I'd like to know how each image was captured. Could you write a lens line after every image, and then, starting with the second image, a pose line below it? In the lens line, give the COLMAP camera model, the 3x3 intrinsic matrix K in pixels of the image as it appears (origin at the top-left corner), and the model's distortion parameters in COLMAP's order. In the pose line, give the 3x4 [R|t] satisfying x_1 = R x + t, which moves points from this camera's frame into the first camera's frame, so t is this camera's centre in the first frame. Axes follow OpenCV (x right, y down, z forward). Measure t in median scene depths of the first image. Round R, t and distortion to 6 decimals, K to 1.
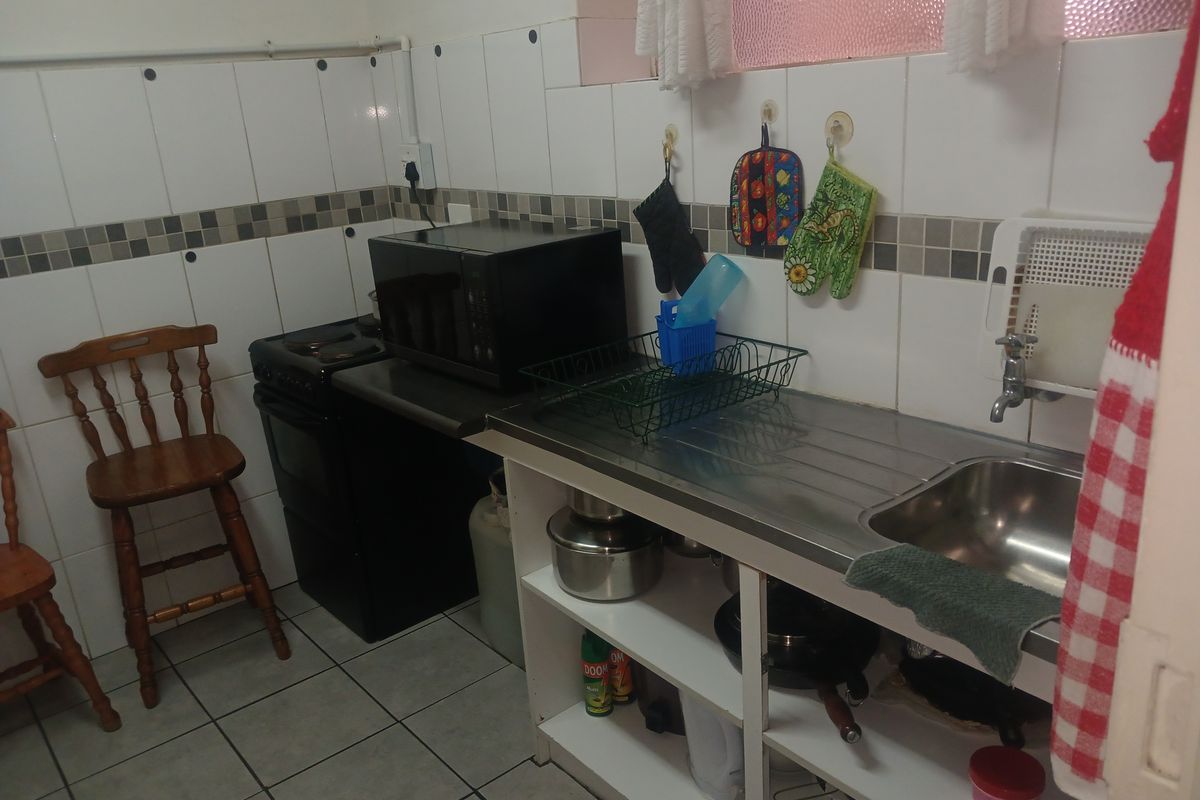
lens RADIAL K [[938.9, 0, 598.2], [0, 938.9, 417.0], [0, 0, 1]] dist [0.044020, -0.069806]
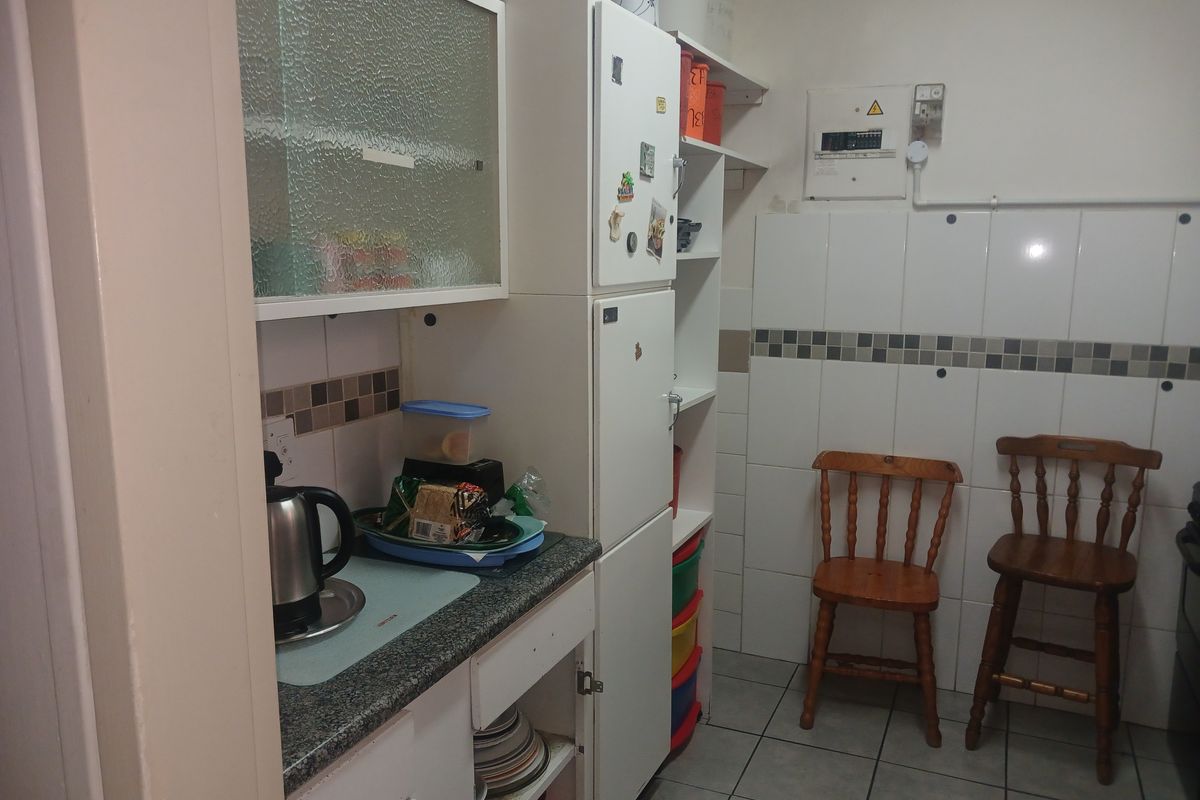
lens RADIAL K [[938.9, 0, 598.2], [0, 938.9, 417.0], [0, 0, 1]] dist [0.044020, -0.069806]
pose [[0.452659, 0.242278, -0.858138, 0.198227], [-0.334058, 0.938368, 0.088717, -0.020057], [0.826744, 0.246509, 0.505696, -0.045118]]
